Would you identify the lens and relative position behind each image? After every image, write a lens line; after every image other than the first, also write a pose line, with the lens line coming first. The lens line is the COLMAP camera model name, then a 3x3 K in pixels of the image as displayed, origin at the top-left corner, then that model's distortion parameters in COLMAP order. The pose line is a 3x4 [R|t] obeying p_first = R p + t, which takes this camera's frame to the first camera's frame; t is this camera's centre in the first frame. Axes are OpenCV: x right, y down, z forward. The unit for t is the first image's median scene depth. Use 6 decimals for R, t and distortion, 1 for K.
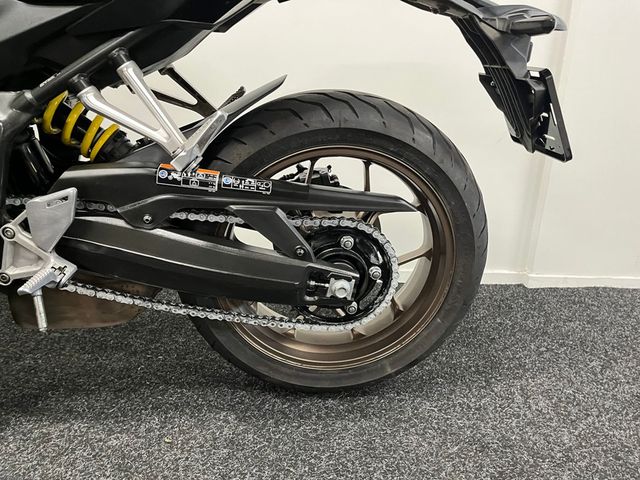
lens RADIAL K [[484.6, 0, 323.4], [0, 484.6, 236.9], [0, 0, 1]] dist [0.075854, -0.106789]
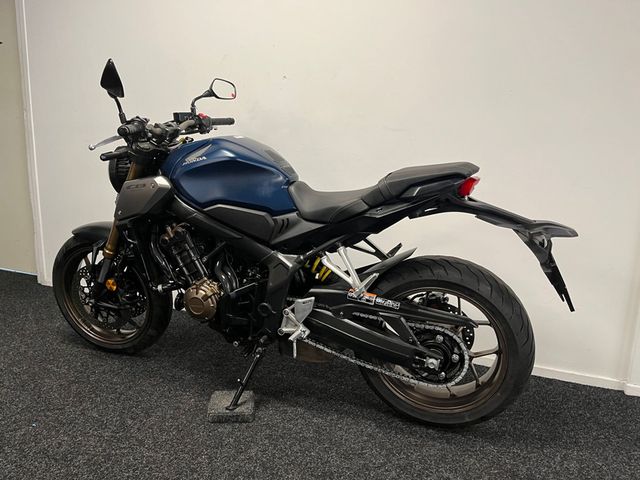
lens RADIAL K [[484.6, 0, 325.0], [0, 484.6, 242.7], [0, 0, 1]] dist [0.075854, -0.106789]
pose [[0.908843, 0.070163, -0.411195, 0.373666], [-0.121257, 0.987623, -0.099488, -0.107541], [0.399125, 0.140279, 0.906102, -0.879599]]
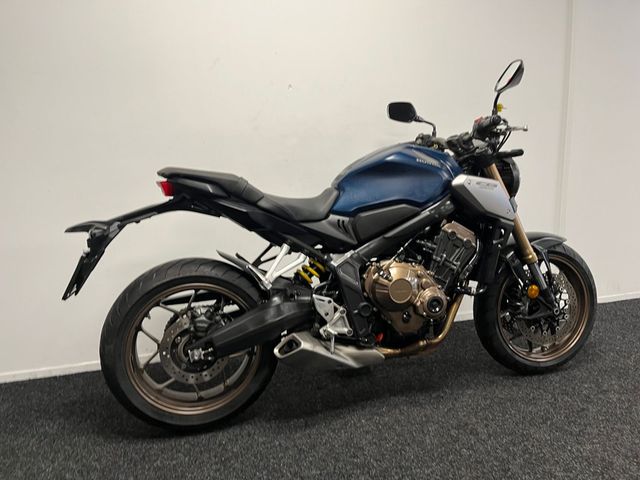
lens RADIAL K [[484.6, 0, 315.6], [0, 484.6, 243.3], [0, 0, 1]] dist [0.075854, -0.106789]
pose [[0.971360, -0.108342, 0.211476, -1.473875], [0.133226, 0.985274, -0.107169, -0.111871], [-0.196751, 0.132274, 0.971490, -1.117448]]
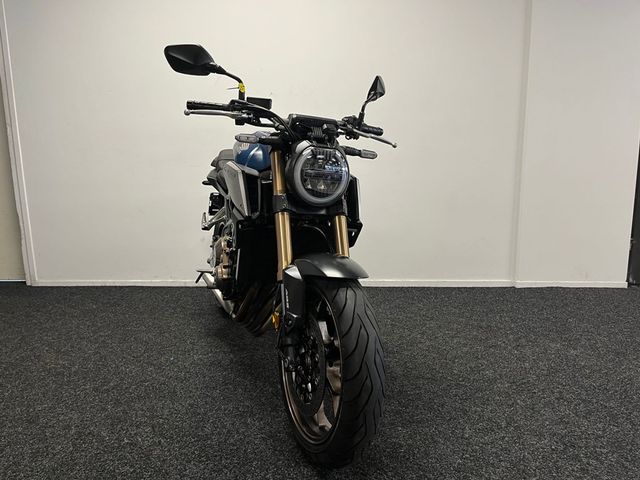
lens RADIAL K [[484.6, 0, 320.7], [0, 484.6, 240.1], [0, 0, 1]] dist [0.075854, -0.106789]
pose [[0.992192, -0.035583, -0.119532, -0.240265], [0.019624, 0.991038, -0.132128, 0.285943], [0.123163, 0.128751, 0.983999, -1.982514]]
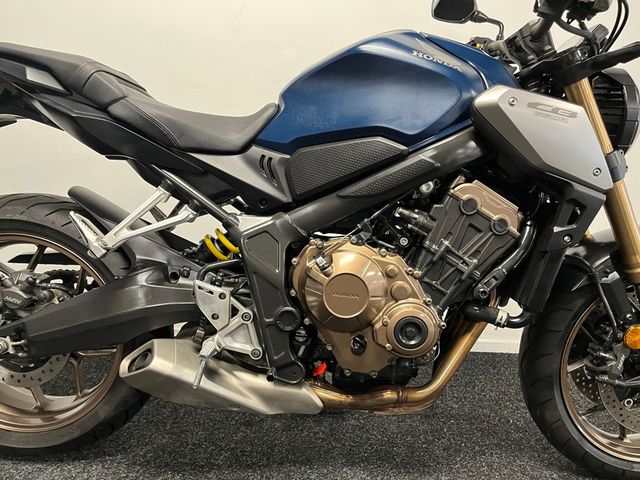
lens RADIAL K [[484.6, 0, 323.1], [0, 484.6, 241.0], [0, 0, 1]] dist [0.075854, -0.106789]
pose [[0.999008, 0.015382, -0.041798, -0.773941], [-0.018890, 0.996212, -0.084876, -0.116387], [0.040334, 0.085581, 0.995514, -0.337382]]
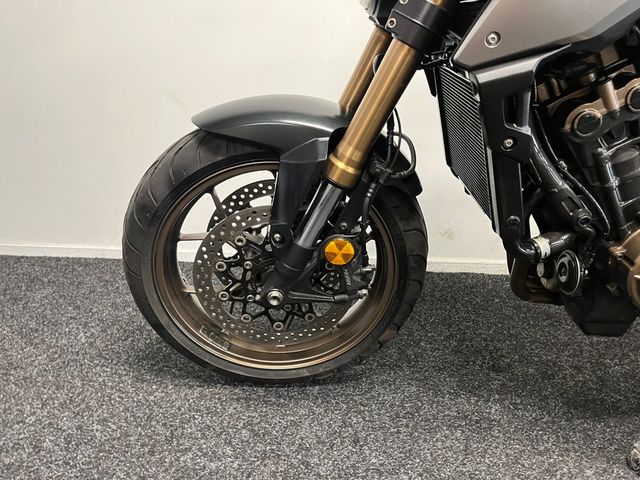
lens RADIAL K [[484.6, 0, 320.9], [0, 484.6, 240.7], [0, 0, 1]] dist [0.075854, -0.106789]
pose [[0.994073, 0.017246, -0.107343, -1.372174], [-0.009272, 0.997189, 0.074354, -0.108368], [0.108323, -0.072918, 0.991438, -0.107453]]
